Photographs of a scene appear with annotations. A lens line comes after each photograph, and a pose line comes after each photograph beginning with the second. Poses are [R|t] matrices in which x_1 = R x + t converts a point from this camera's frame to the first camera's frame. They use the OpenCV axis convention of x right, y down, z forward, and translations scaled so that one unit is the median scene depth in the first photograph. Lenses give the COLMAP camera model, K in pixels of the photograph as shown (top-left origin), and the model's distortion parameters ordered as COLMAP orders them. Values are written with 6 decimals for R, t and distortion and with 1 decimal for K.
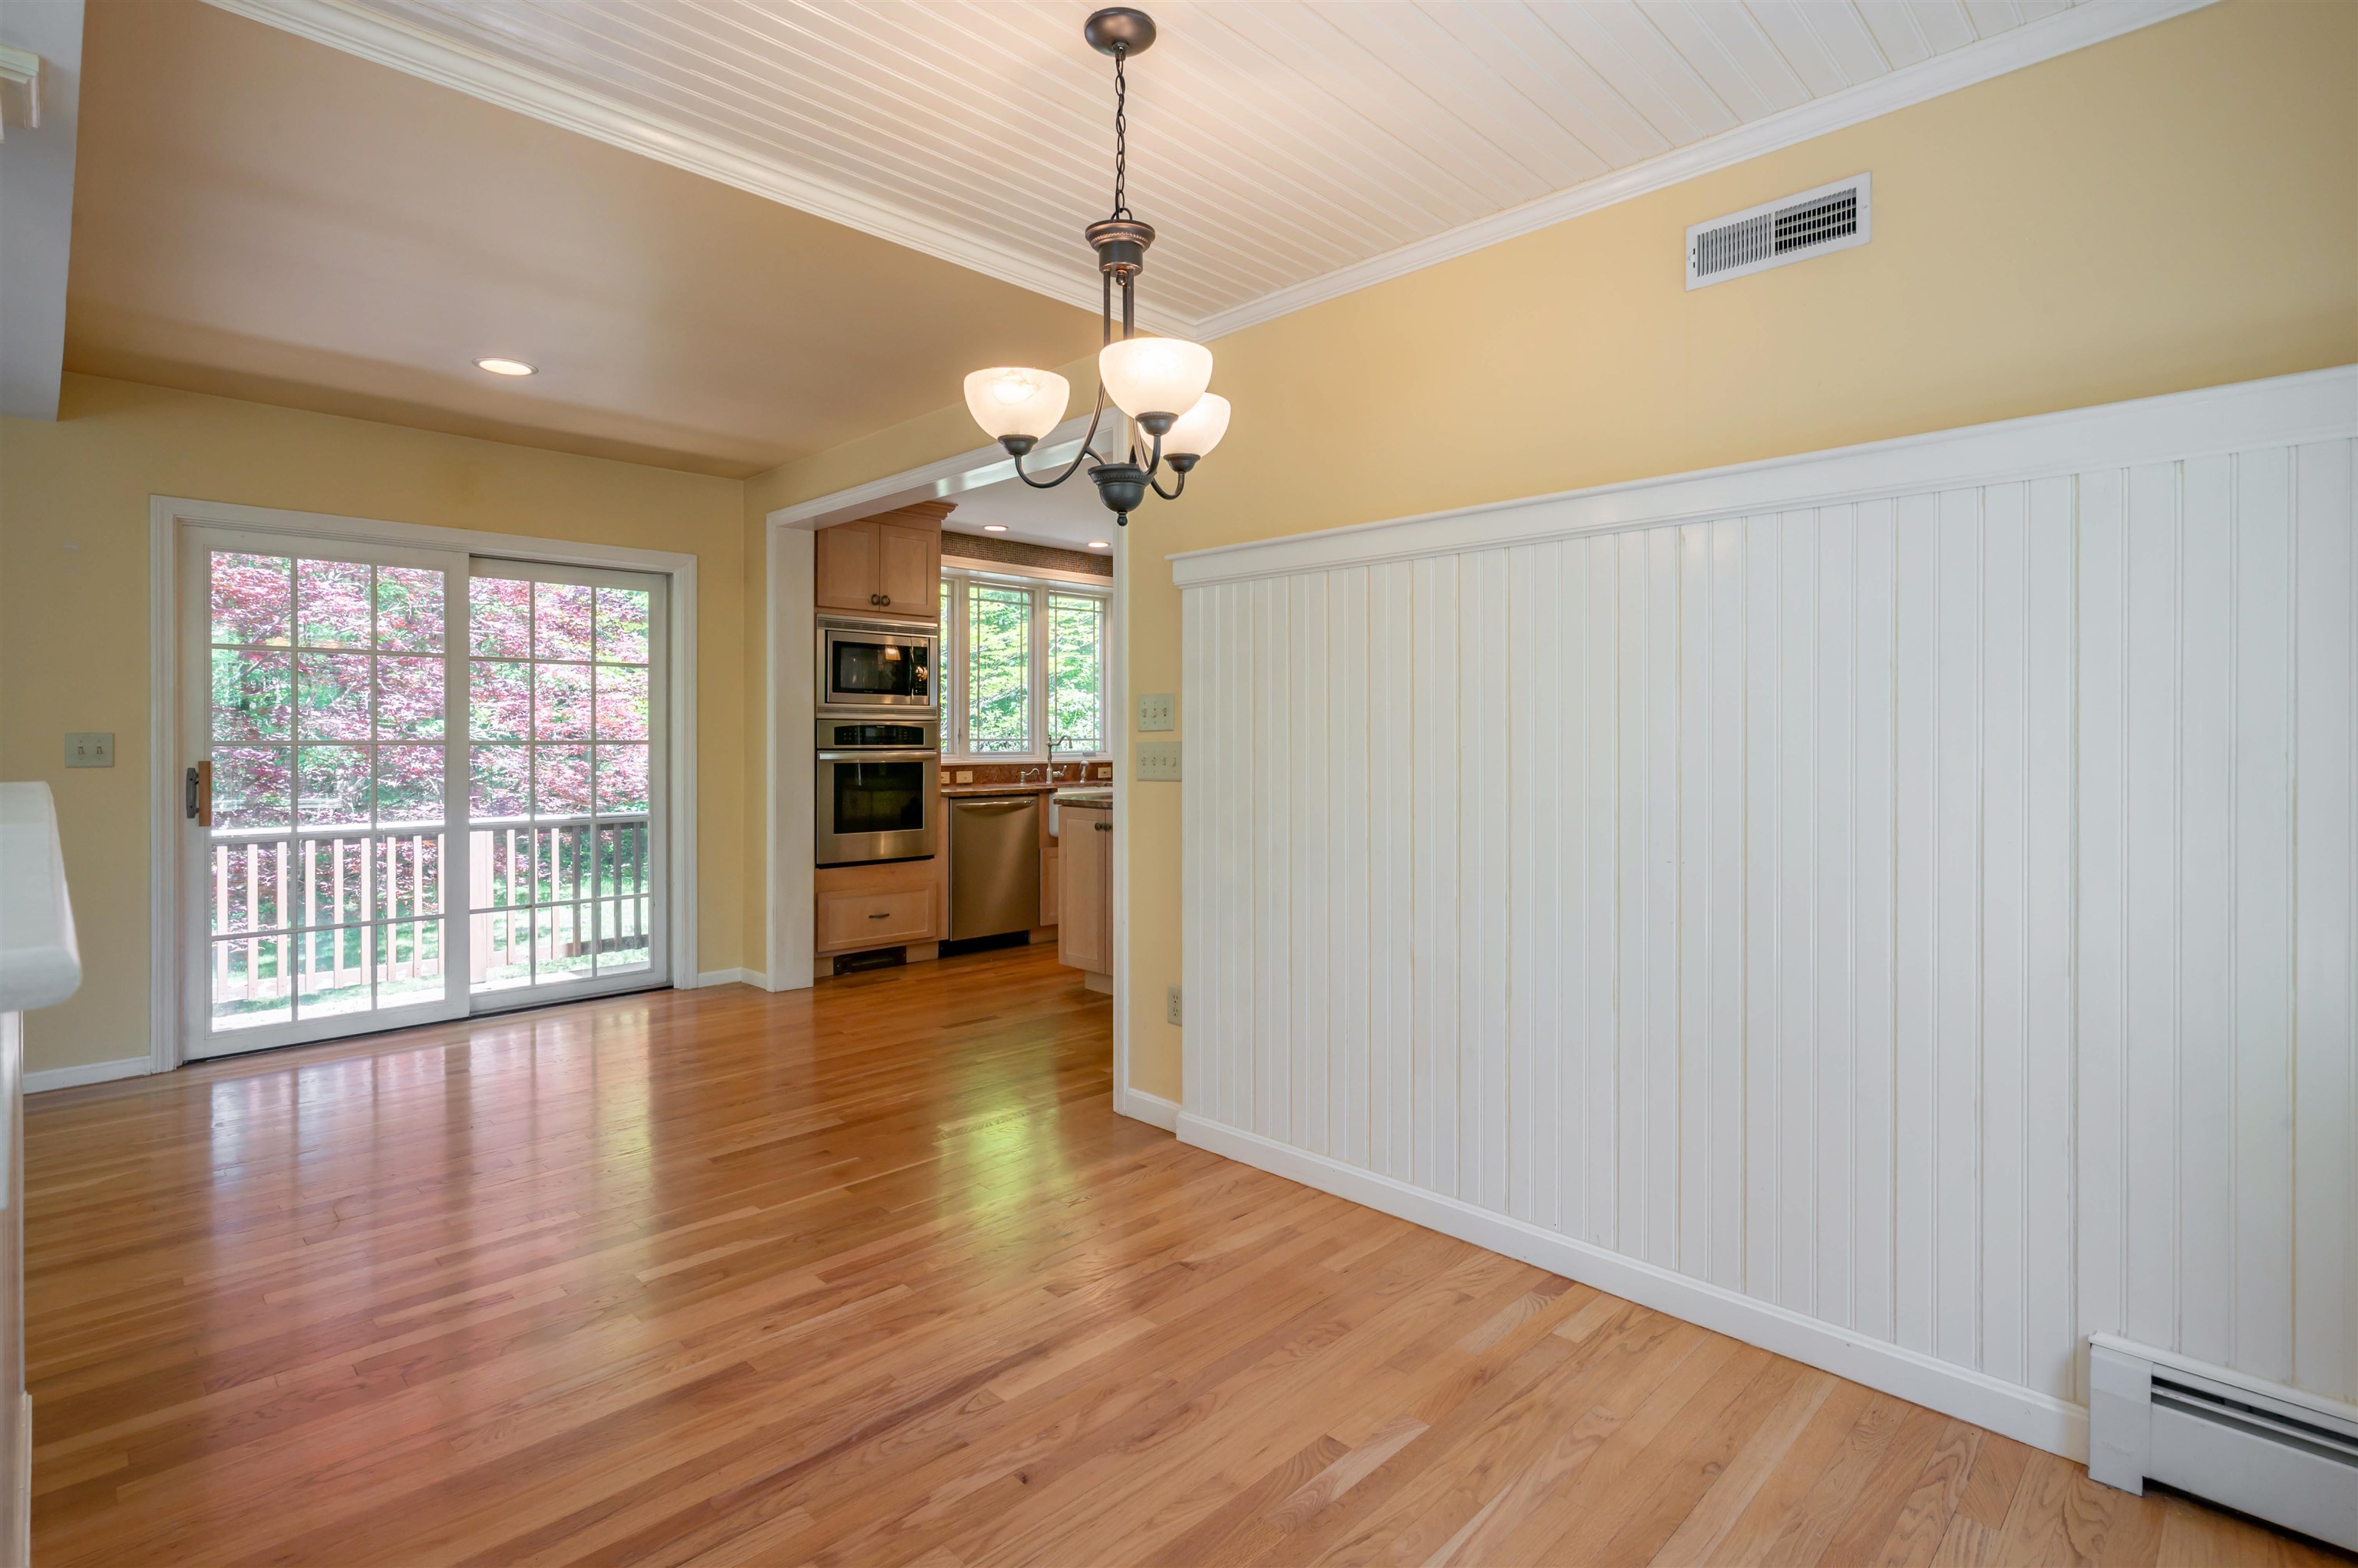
lens RADIAL K [[1143.9, 0, 1164.0], [0, 1143.9, 750.2], [0, 0, 1]] dist [-0.004447, 0.002436]
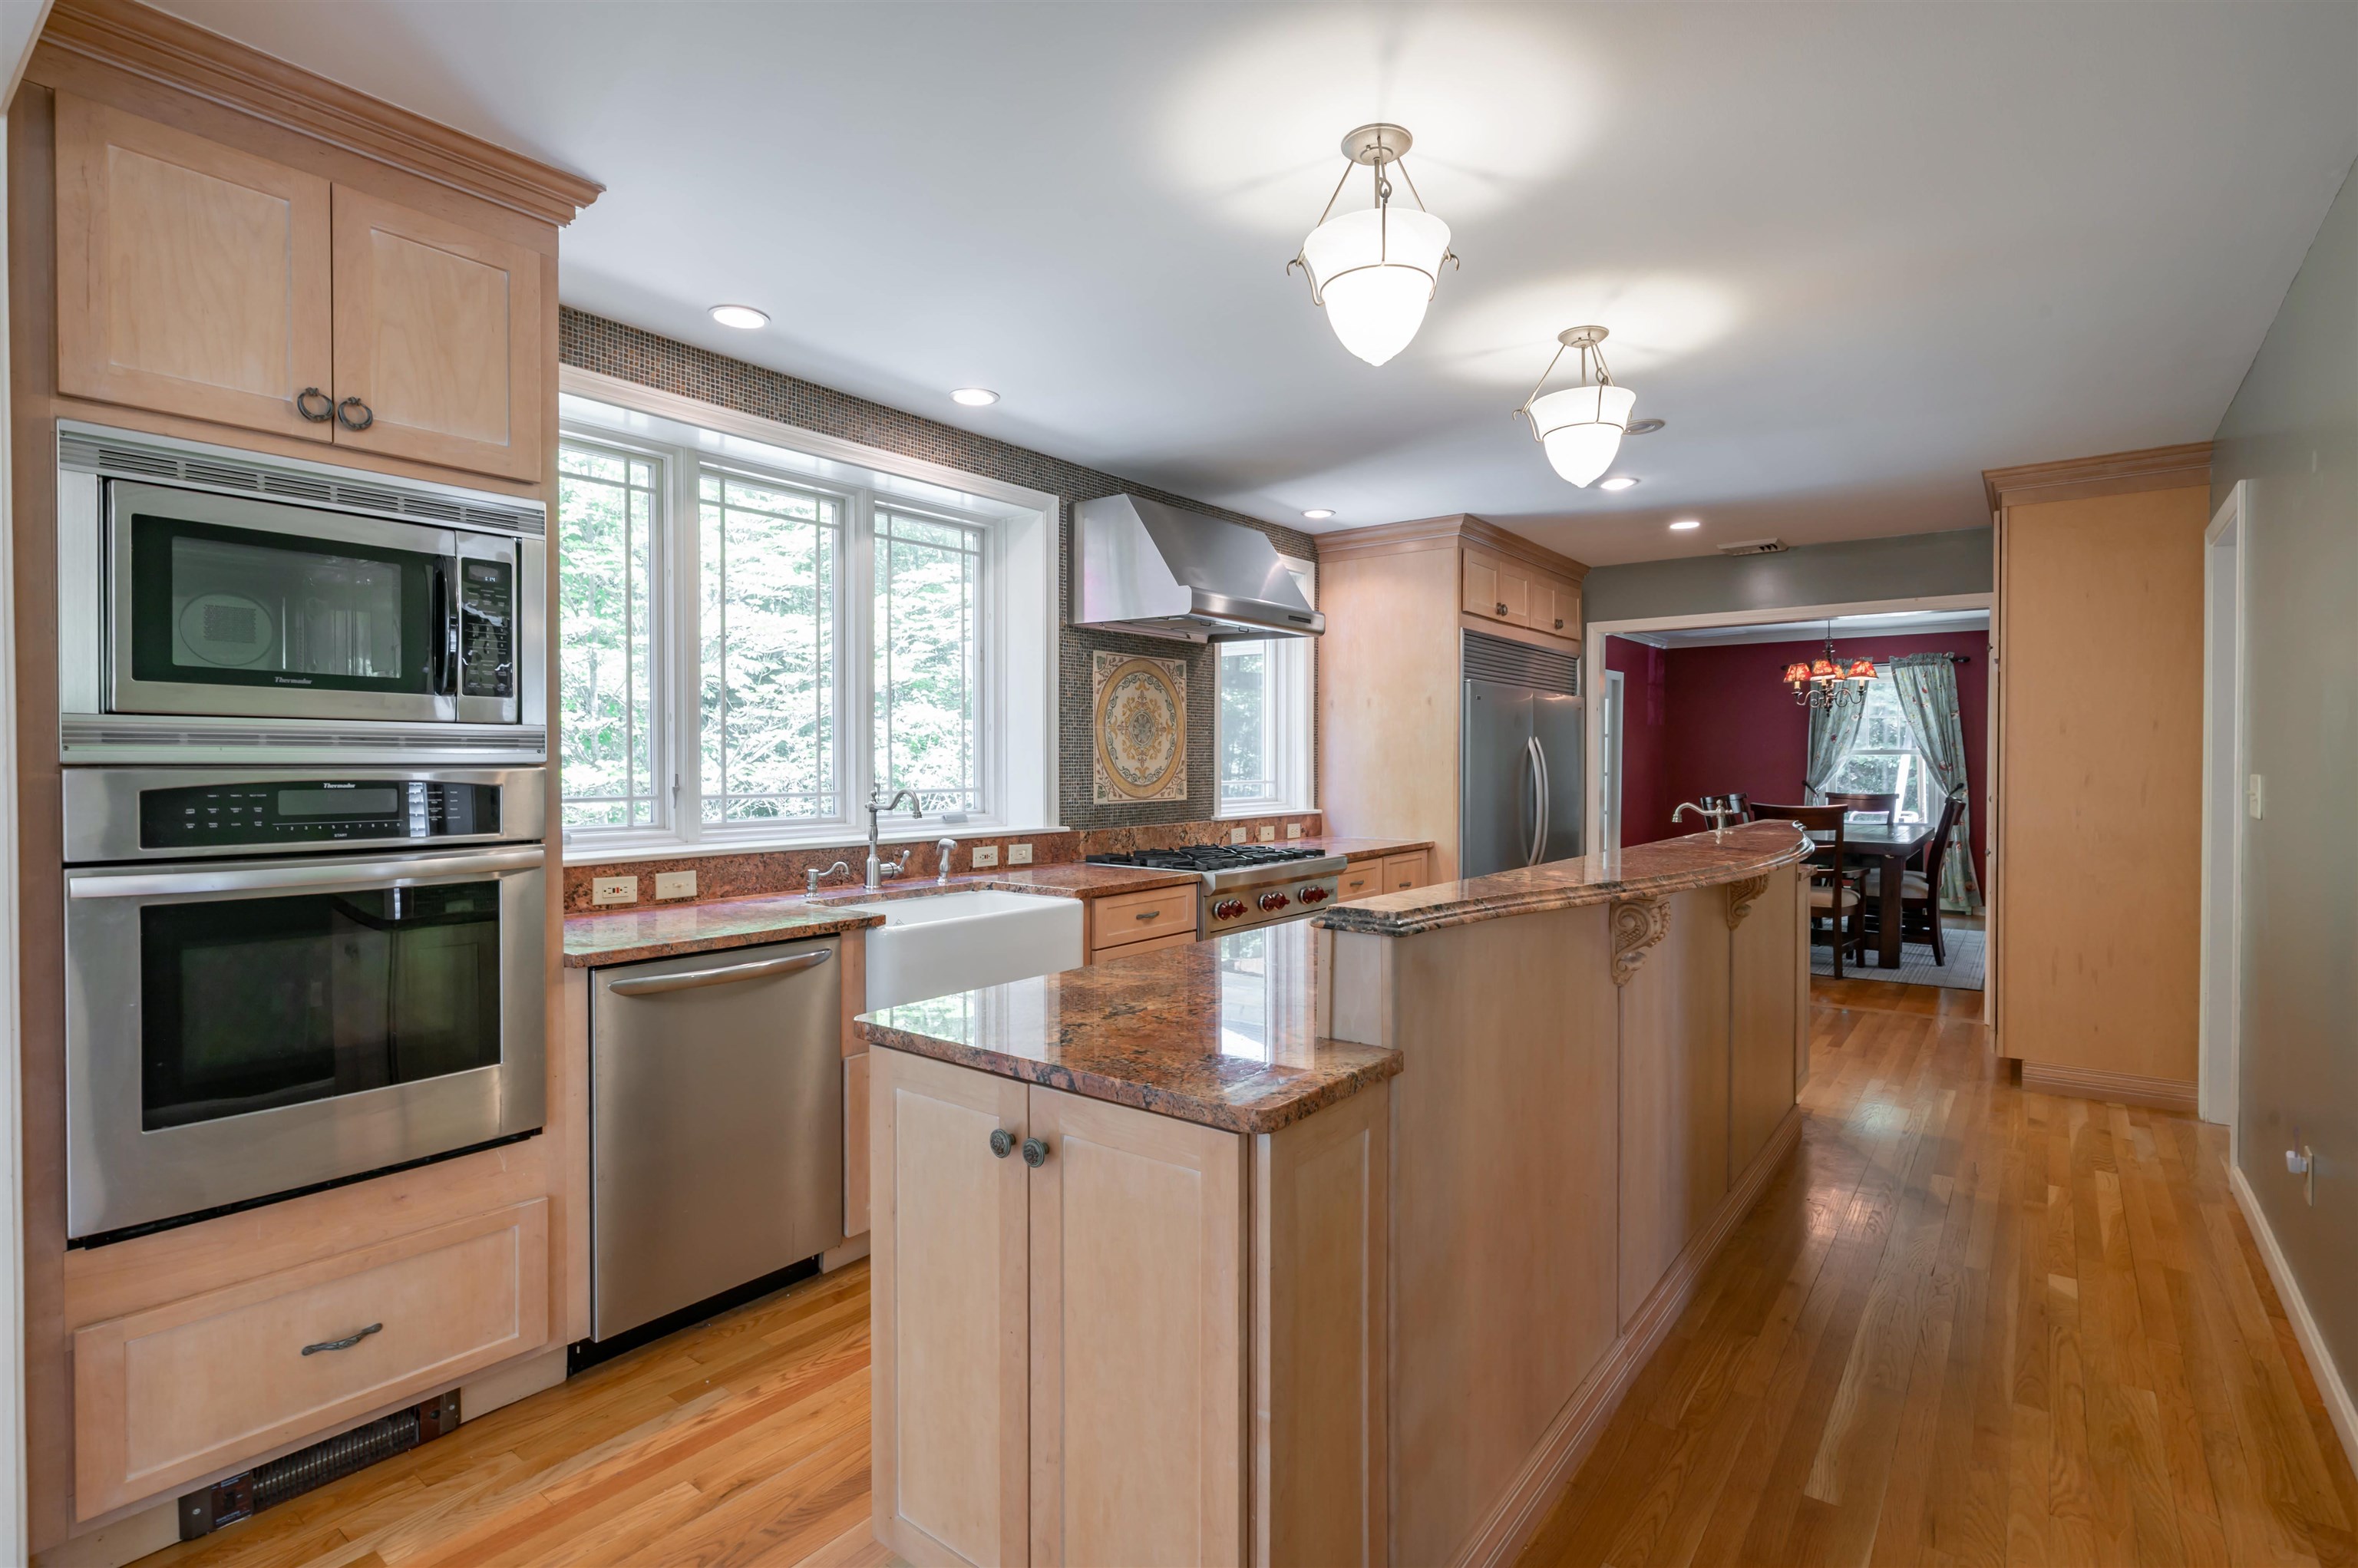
lens RADIAL K [[1143.9, 0, 1169.6], [0, 1143.9, 778.4], [0, 0, 1]] dist [-0.004447, 0.002436]
pose [[0.991721, -0.003475, 0.128367, -0.047659], [0.002942, 0.999986, 0.004339, -0.023334], [-0.128380, -0.003926, 0.991717, 0.633795]]
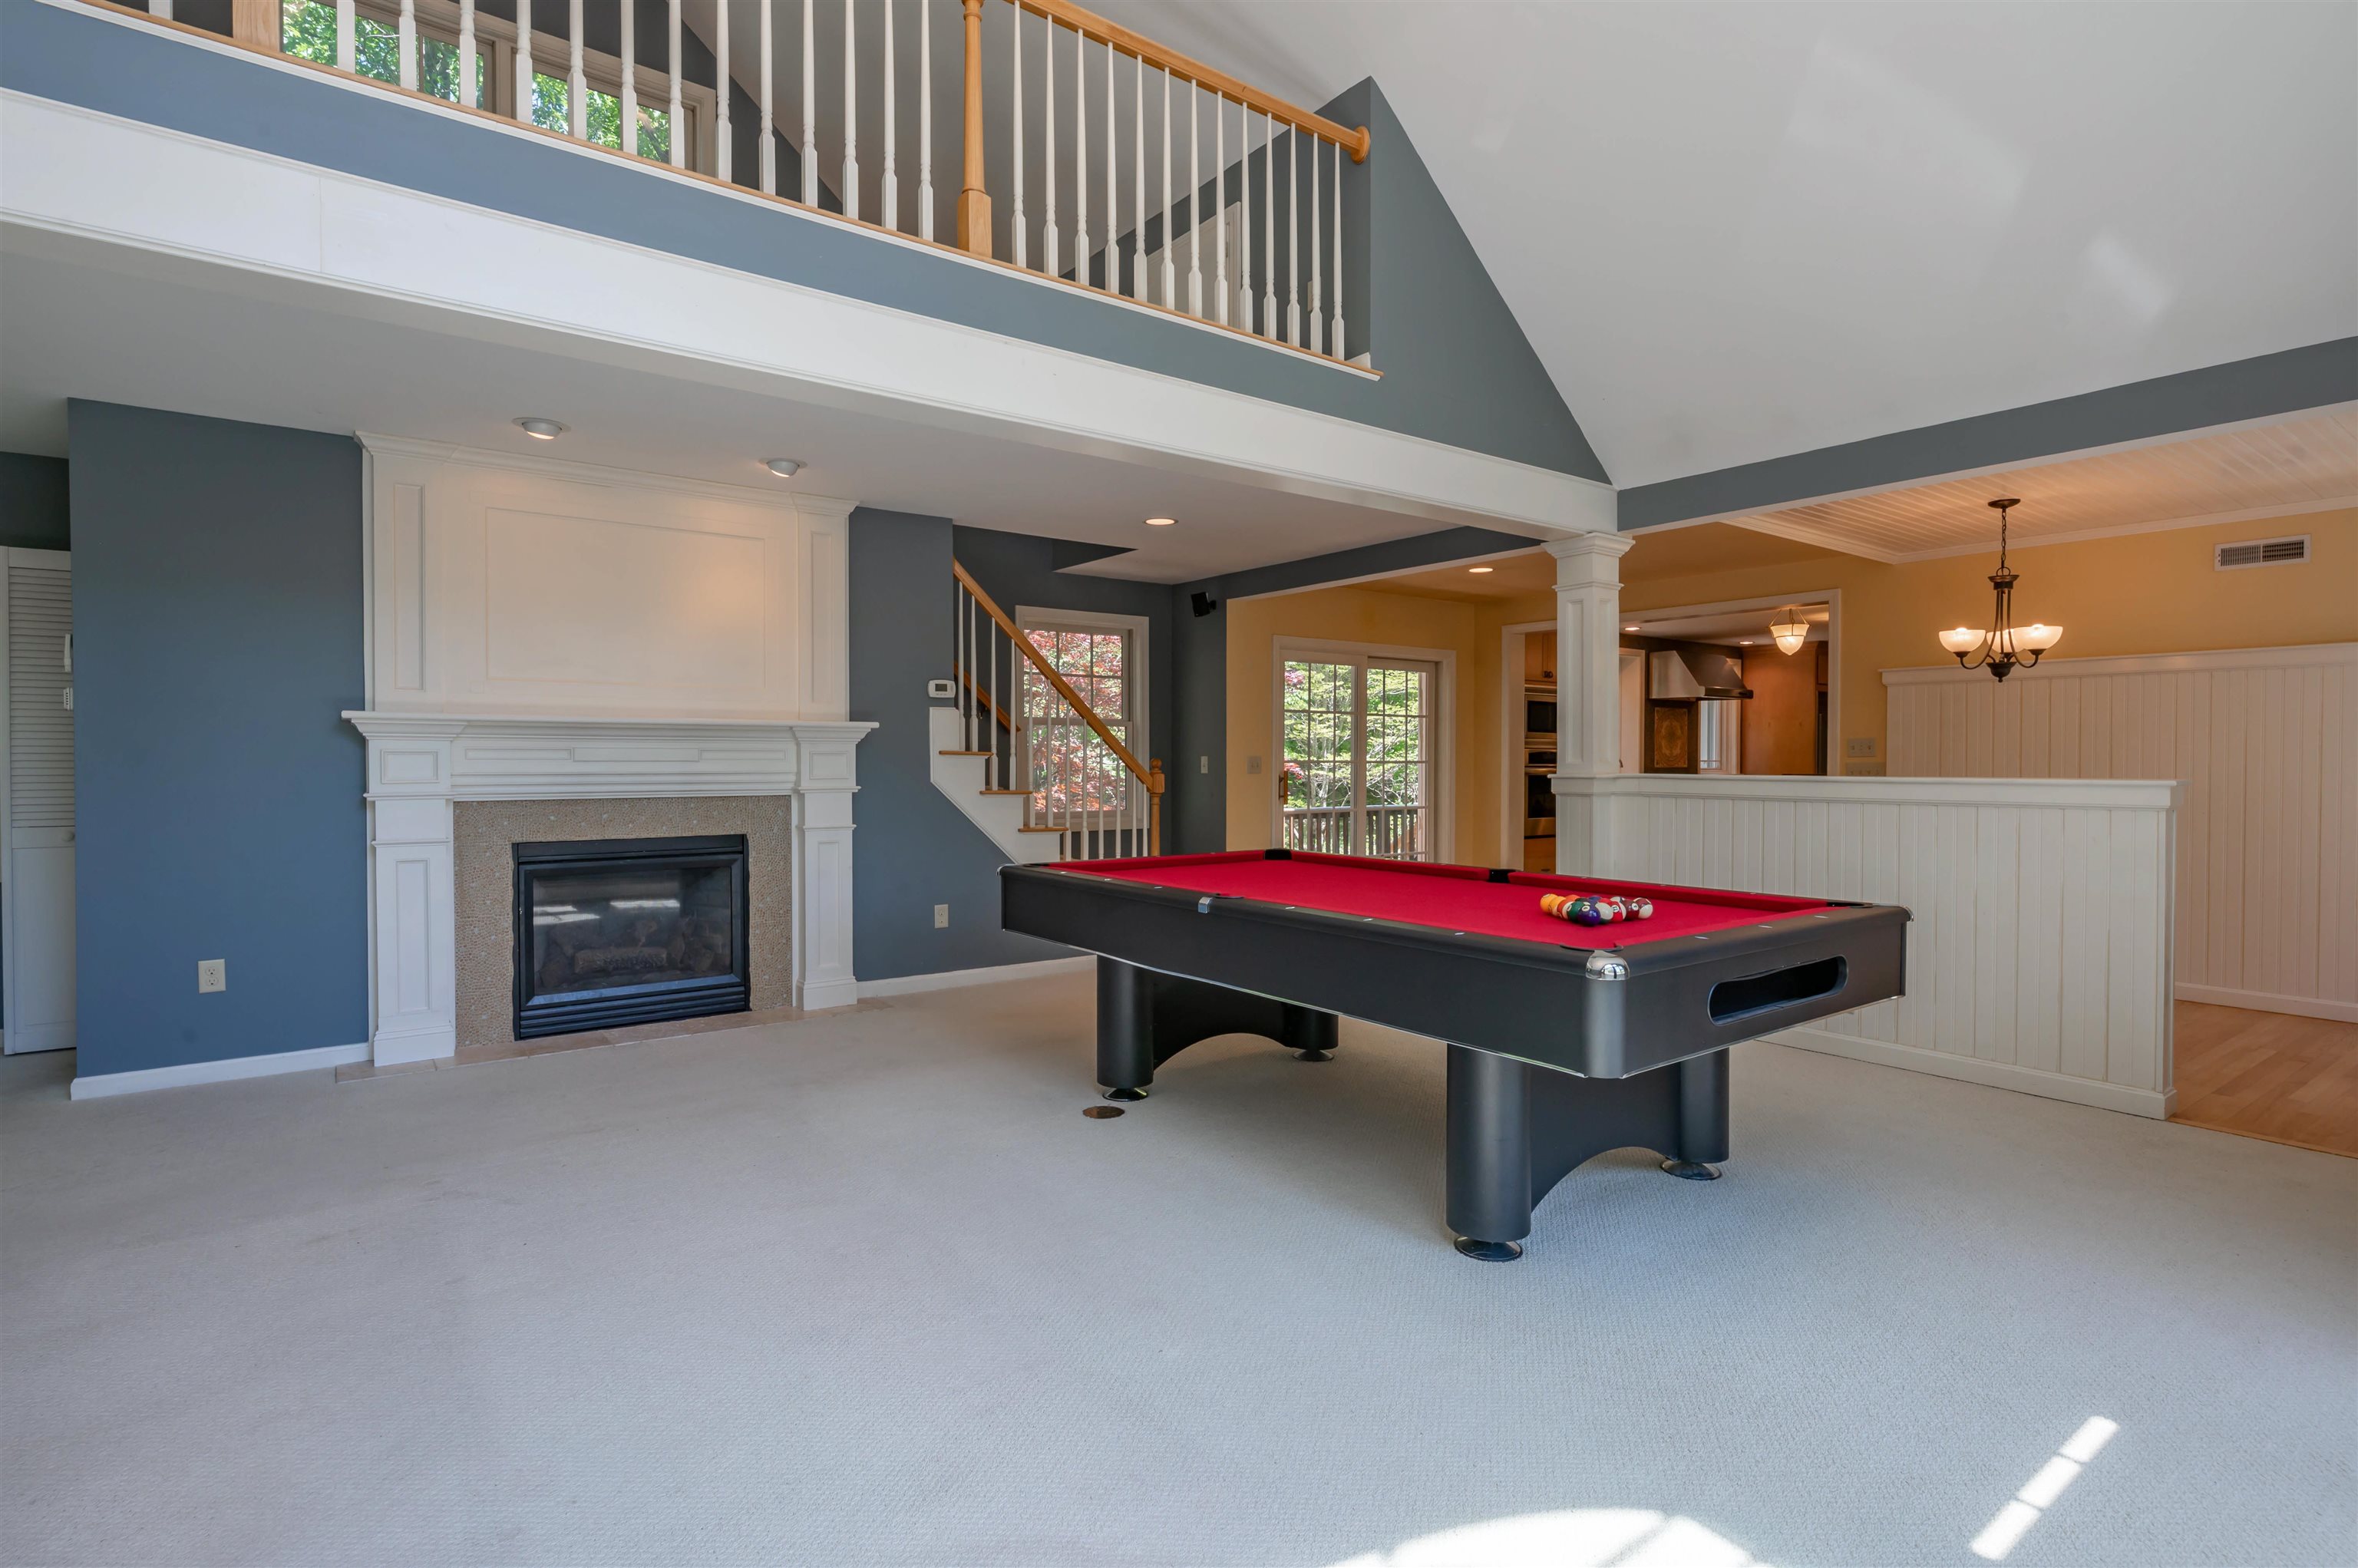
lens RADIAL K [[1143.9, 0, 1142.4], [0, 1143.9, 777.8], [0, 0, 1]] dist [-0.004447, 0.002436]
pose [[0.986241, 0.005284, -0.165227, -0.547065], [-0.004532, 0.999978, 0.004928, 0.009448], [0.165250, -0.004111, 0.986243, -0.693754]]
